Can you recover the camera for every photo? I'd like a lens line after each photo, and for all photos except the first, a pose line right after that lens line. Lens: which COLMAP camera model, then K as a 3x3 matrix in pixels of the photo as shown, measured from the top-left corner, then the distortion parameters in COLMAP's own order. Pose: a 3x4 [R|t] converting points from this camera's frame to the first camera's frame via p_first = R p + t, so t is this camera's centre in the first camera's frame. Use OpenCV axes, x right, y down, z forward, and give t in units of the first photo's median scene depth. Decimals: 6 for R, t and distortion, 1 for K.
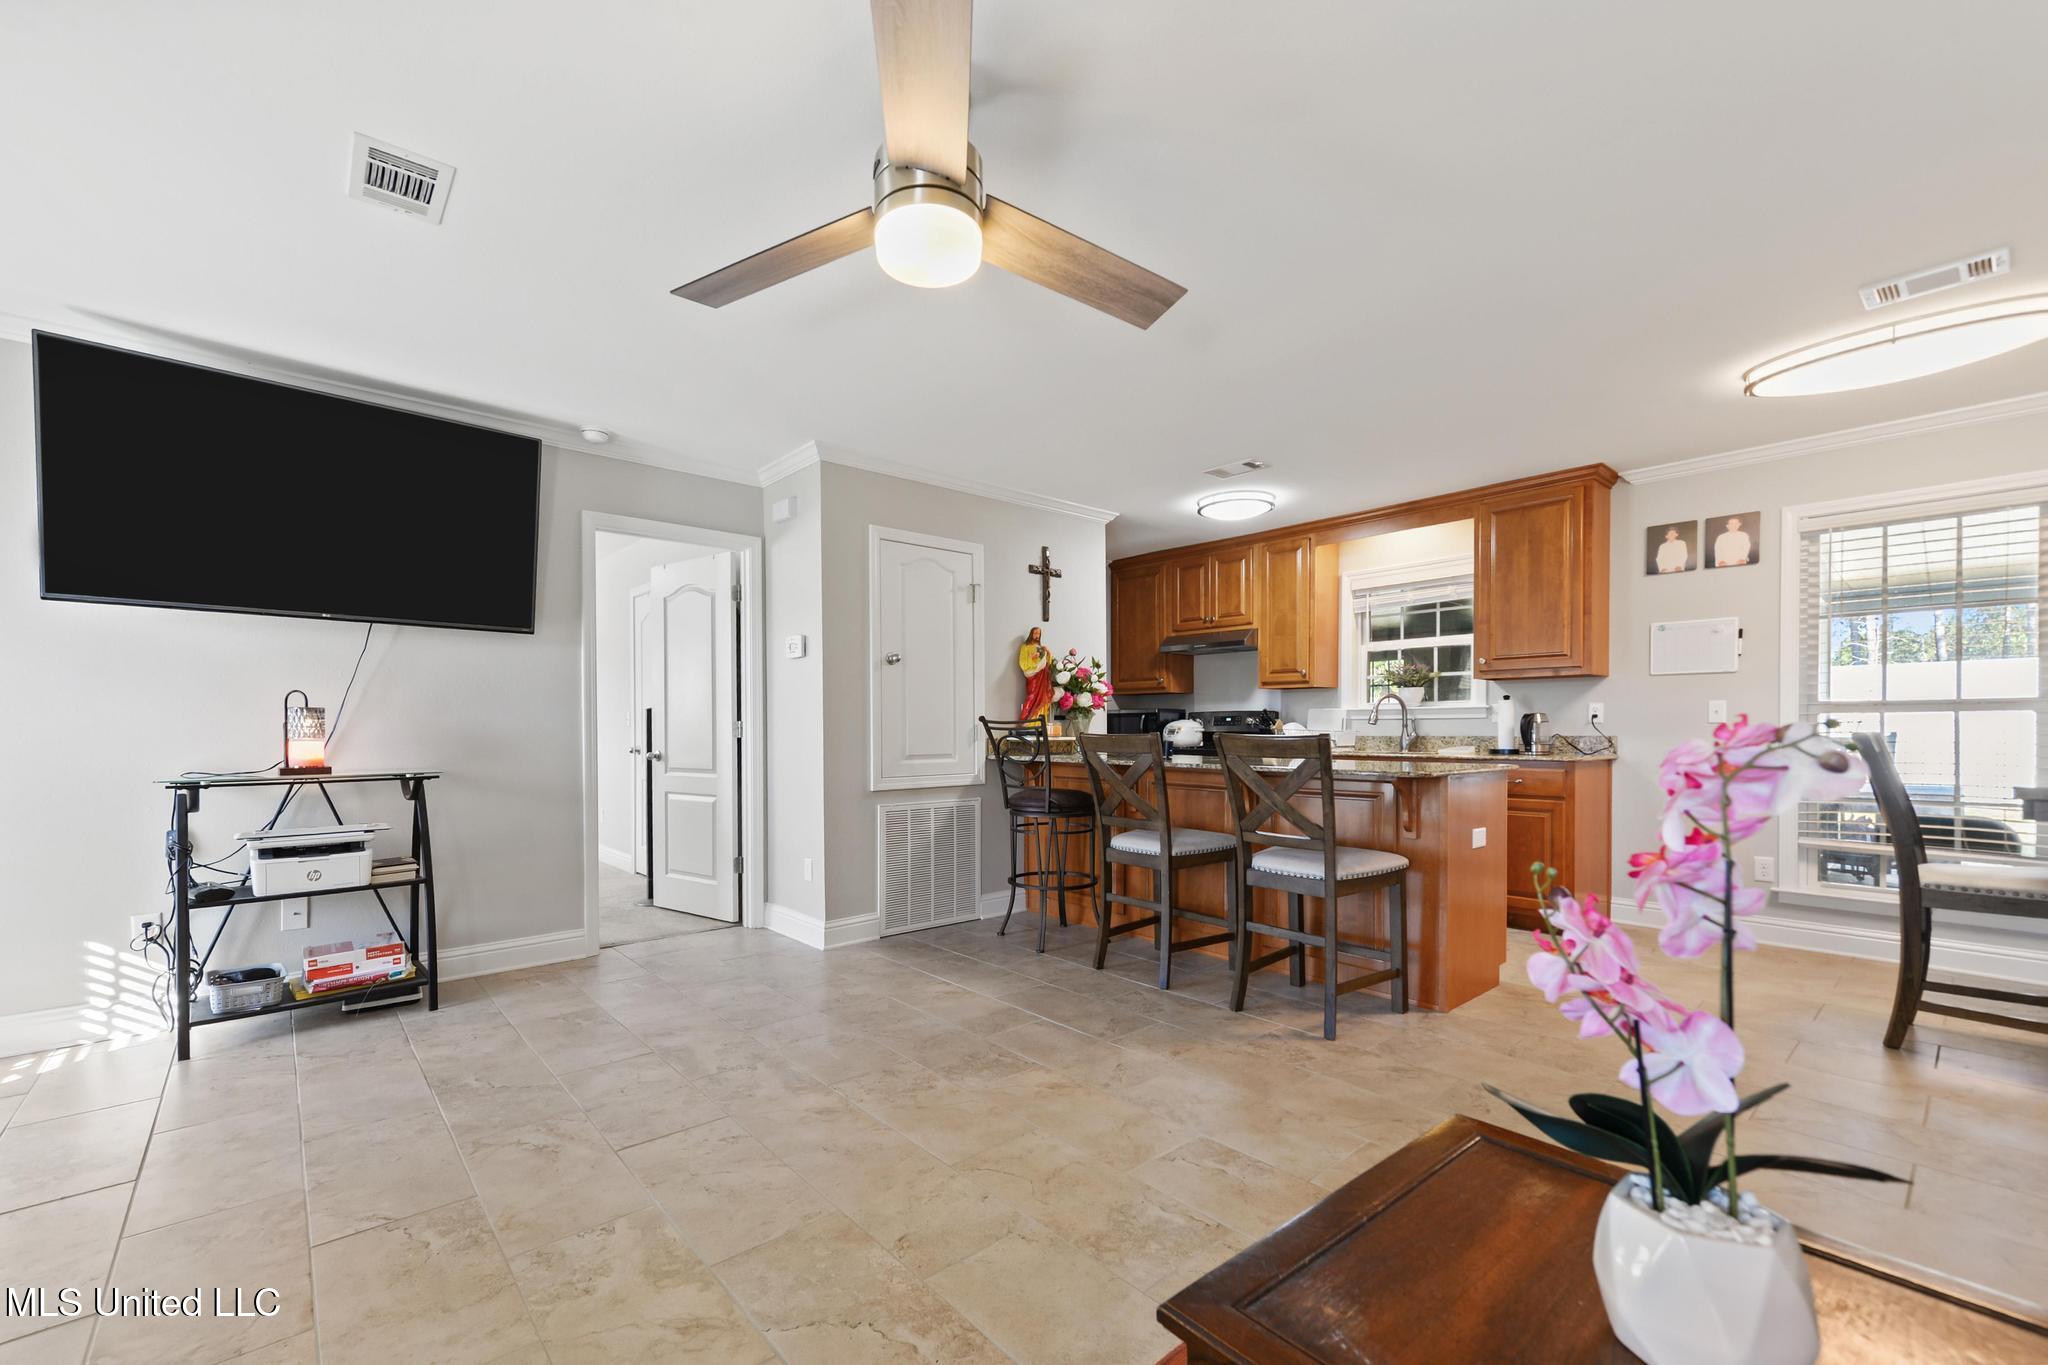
lens RADIAL K [[822.3, 0, 1021.0], [0, 822.3, 738.3], [0, 0, 1]] dist [0.000914, 0.000014]
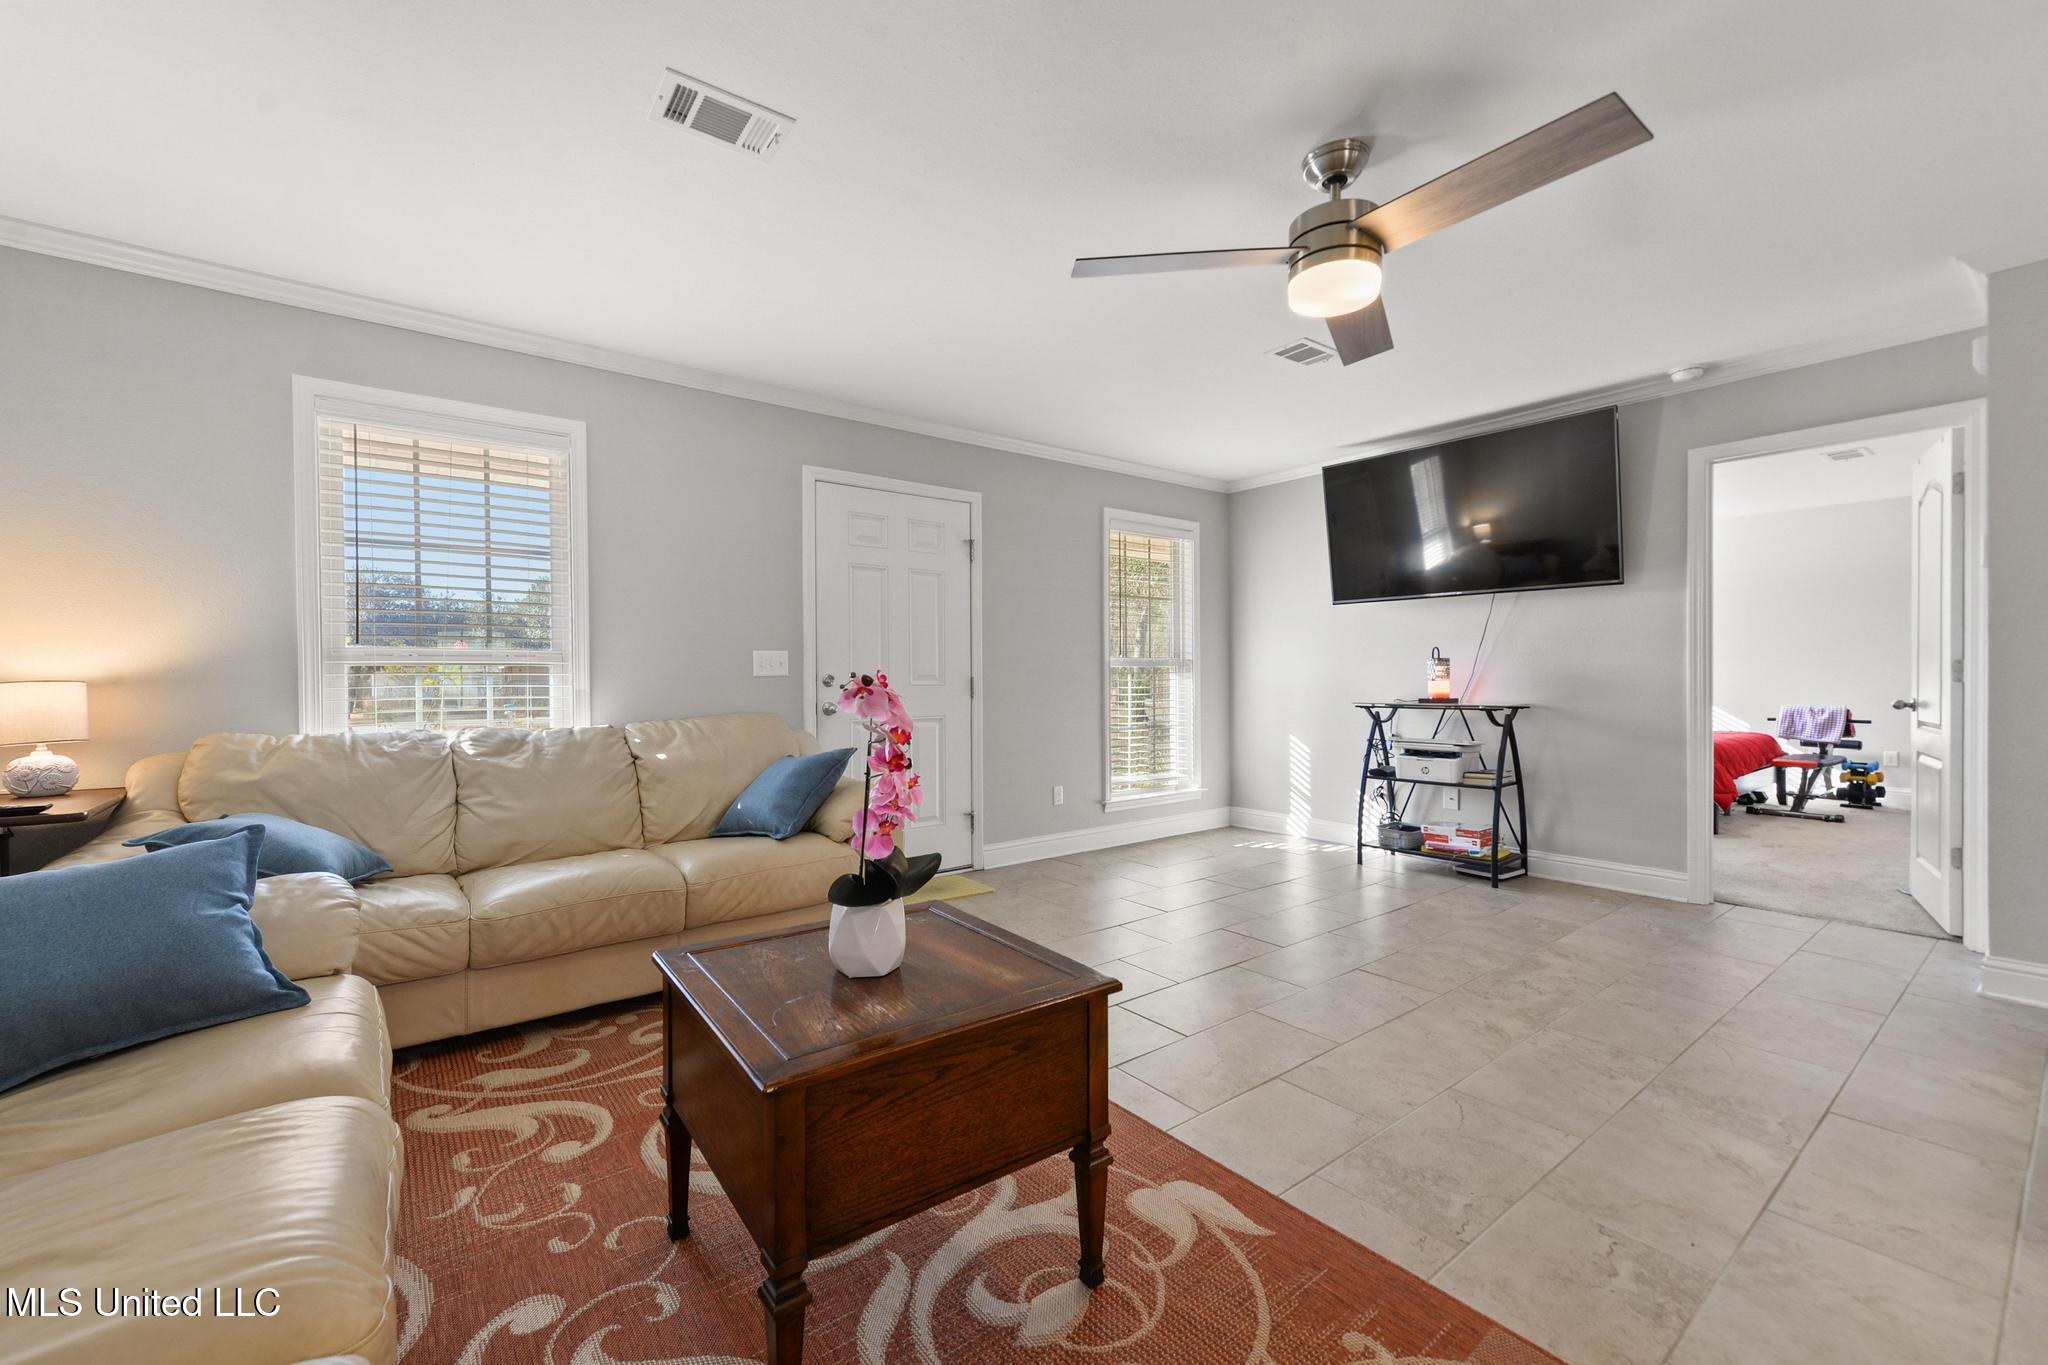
lens RADIAL K [[816.4, 0, 1024.0], [0, 816.4, 682.5], [0, 0, 1]] dist [0.000363, -0.000009]
pose [[-0.039610, 0.011215, -0.999152, 0.630150], [-0.006703, 0.999912, 0.011490, -0.005371], [0.999193, 0.007152, -0.039532, 0.317177]]
